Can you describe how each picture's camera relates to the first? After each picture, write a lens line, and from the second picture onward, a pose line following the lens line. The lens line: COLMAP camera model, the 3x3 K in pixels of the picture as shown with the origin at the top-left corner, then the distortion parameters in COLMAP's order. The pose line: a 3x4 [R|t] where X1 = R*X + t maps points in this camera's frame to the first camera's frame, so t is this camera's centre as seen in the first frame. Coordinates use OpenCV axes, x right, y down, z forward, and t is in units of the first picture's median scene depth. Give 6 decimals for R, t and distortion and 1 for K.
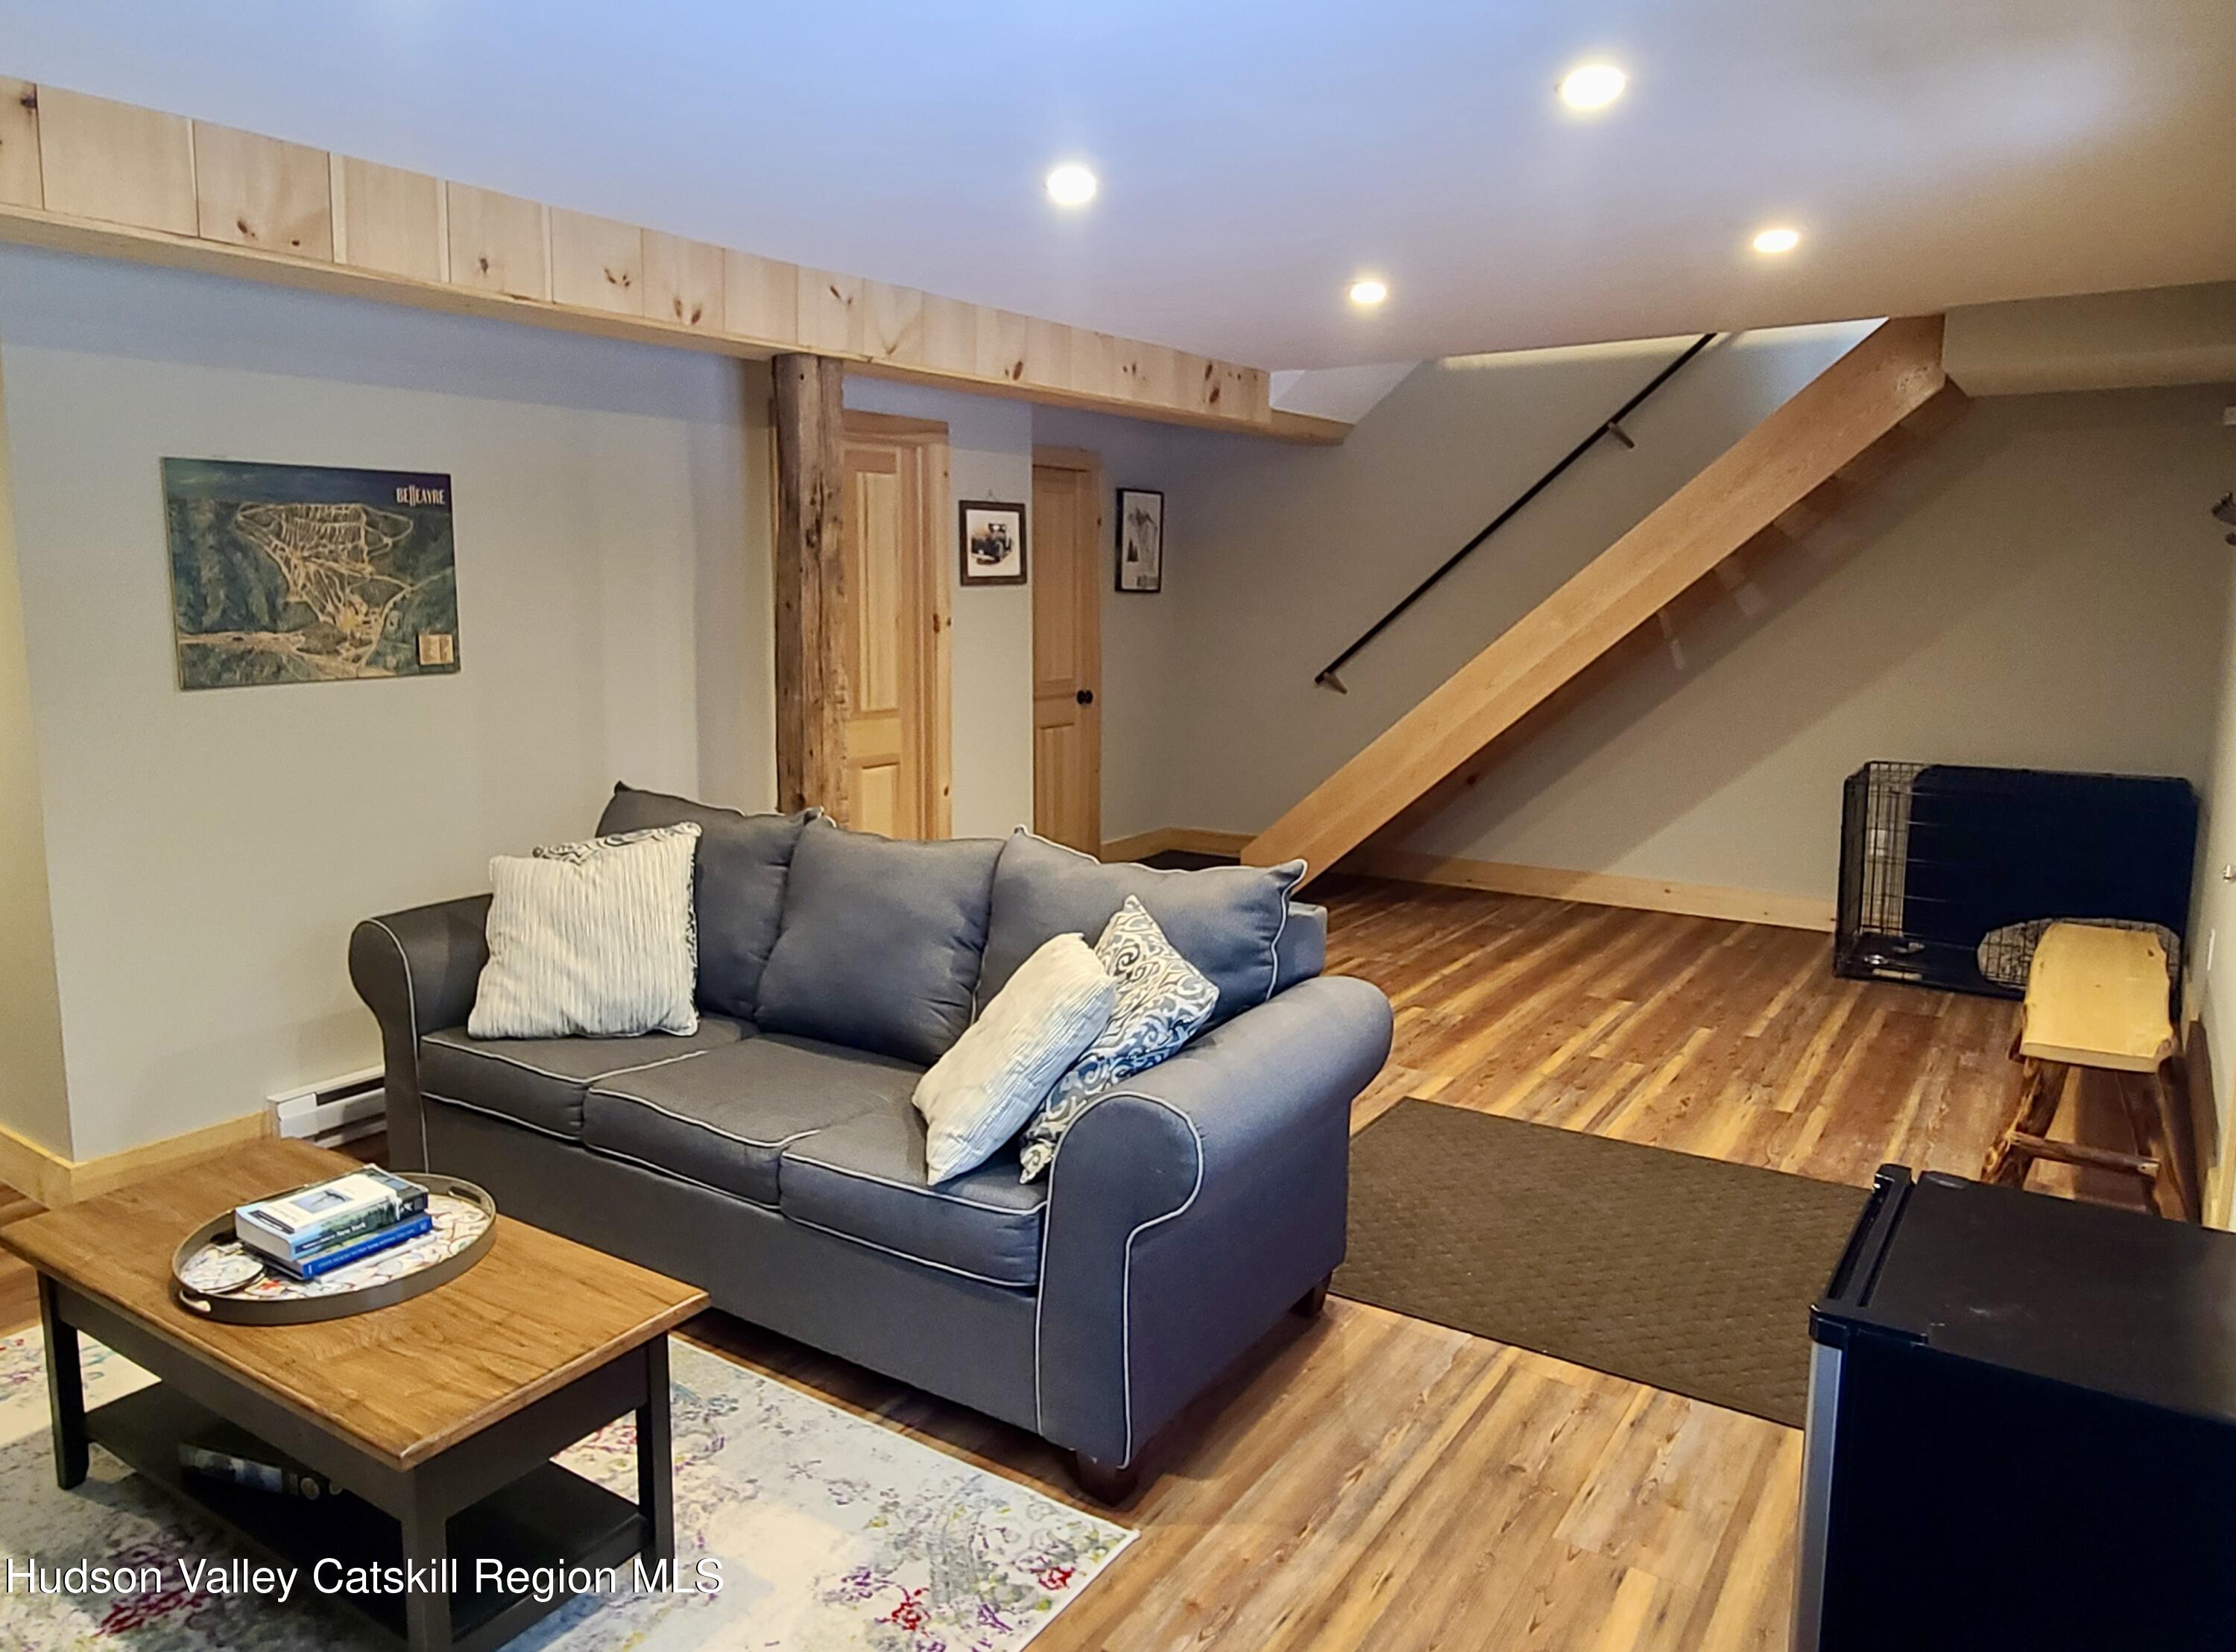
lens RADIAL K [[1515.0, 0, 1093.8], [0, 1515.0, 778.6], [0, 0, 1]] dist [0.010667, -0.010594]
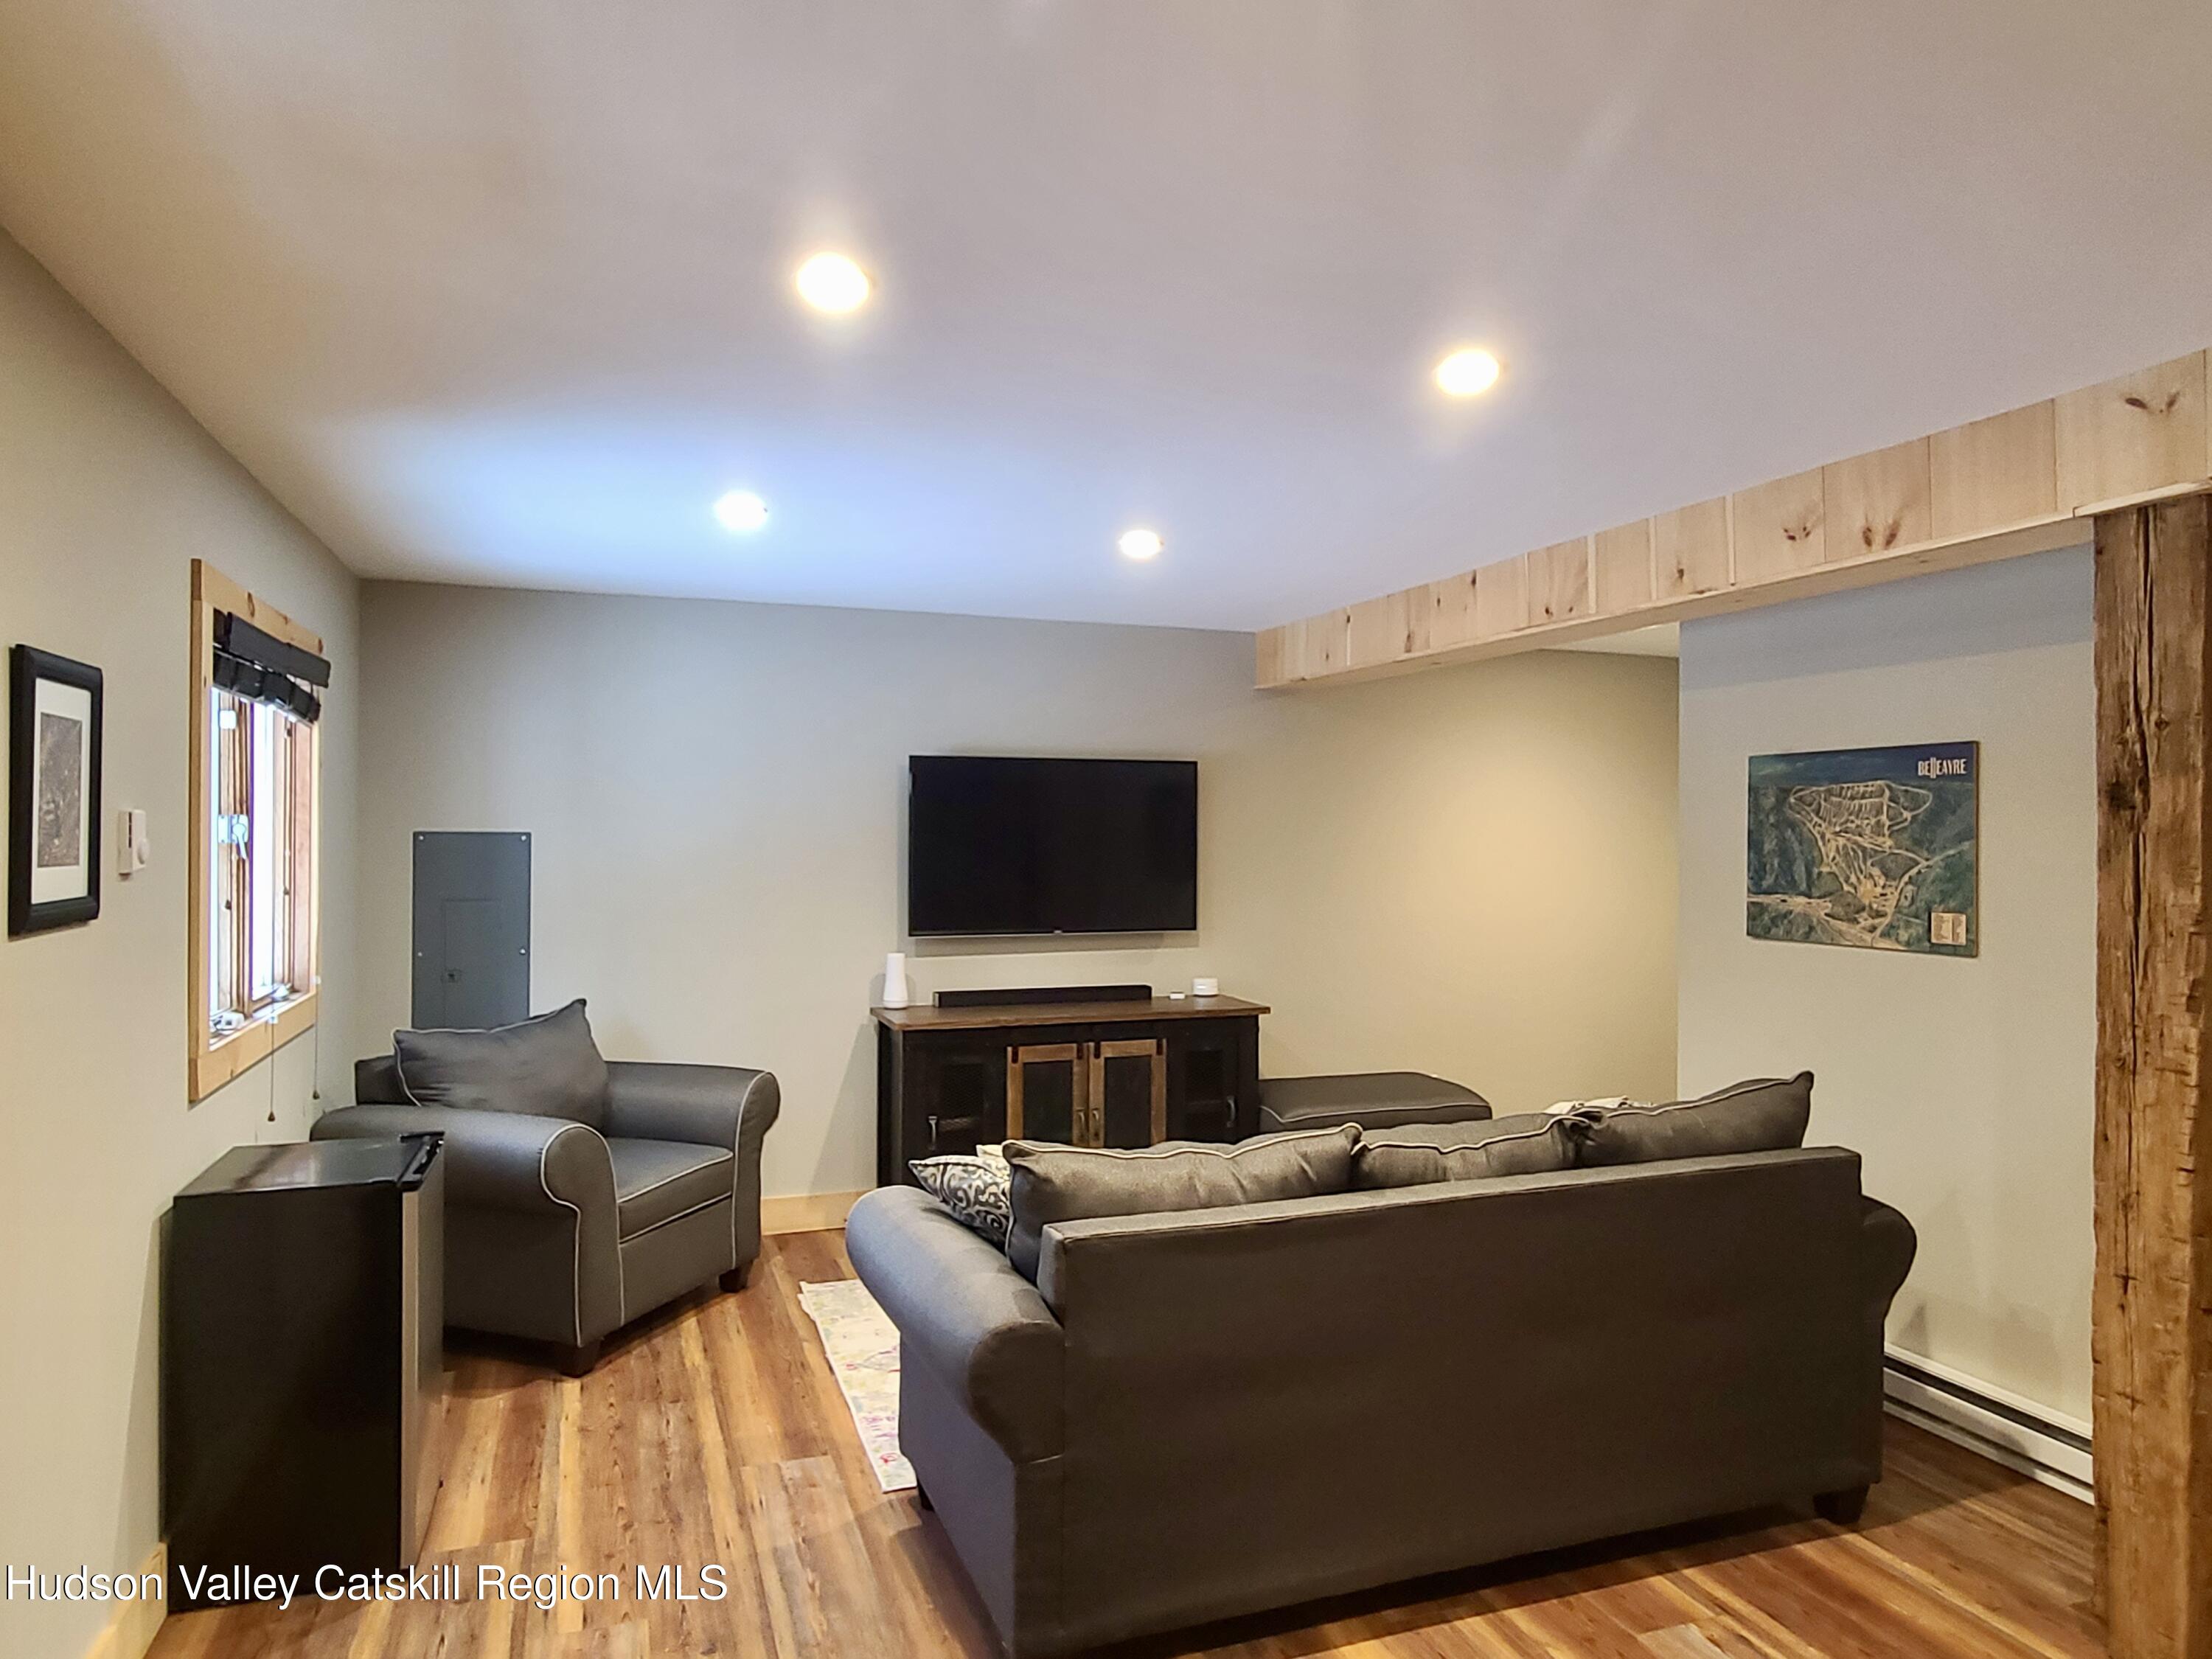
lens RADIAL K [[1498.9, 0, 1110.0], [0, 1498.9, 830.9], [0, 0, 1]] dist [0.010667, -0.010594]
pose [[-0.610974, -0.001775, -0.791648, 0.650831], [-0.107887, 0.990854, 0.081043, -0.174139], [0.784264, 0.134924, -0.605578, 1.217761]]
